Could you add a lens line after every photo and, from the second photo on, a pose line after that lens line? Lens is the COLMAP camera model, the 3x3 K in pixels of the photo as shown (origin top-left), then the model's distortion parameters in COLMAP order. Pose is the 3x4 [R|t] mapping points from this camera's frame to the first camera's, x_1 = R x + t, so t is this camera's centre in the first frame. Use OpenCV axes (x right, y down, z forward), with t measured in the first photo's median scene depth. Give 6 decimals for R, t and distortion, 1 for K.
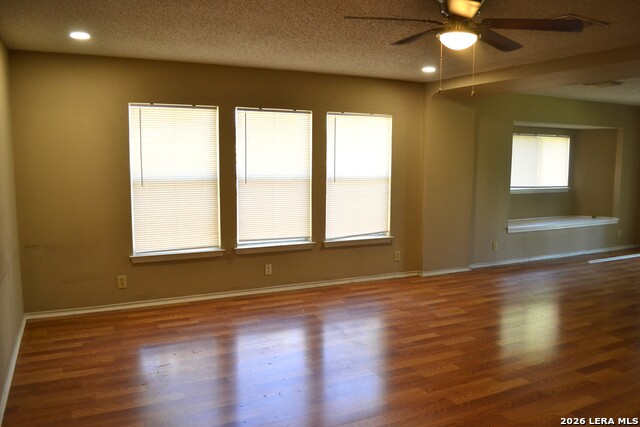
lens RADIAL K [[529.9, 0, 320.0], [0, 529.9, 213.5], [0, 0, 1]] dist [-0.095203, -0.000712]
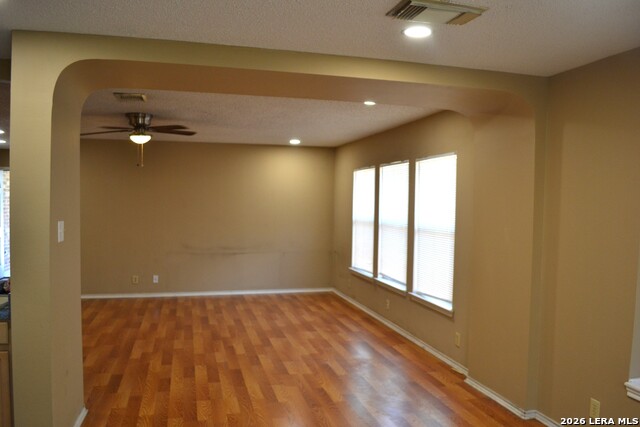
lens RADIAL K [[529.9, 0, 320.0], [0, 529.9, 213.5], [0, 0, 1]] dist [-0.095203, -0.000712]
pose [[-0.224270, 0.012708, -0.974444, 1.016615], [-0.124698, 0.991321, 0.041627, -0.113048], [0.966516, 0.130847, -0.220739, 1.078588]]
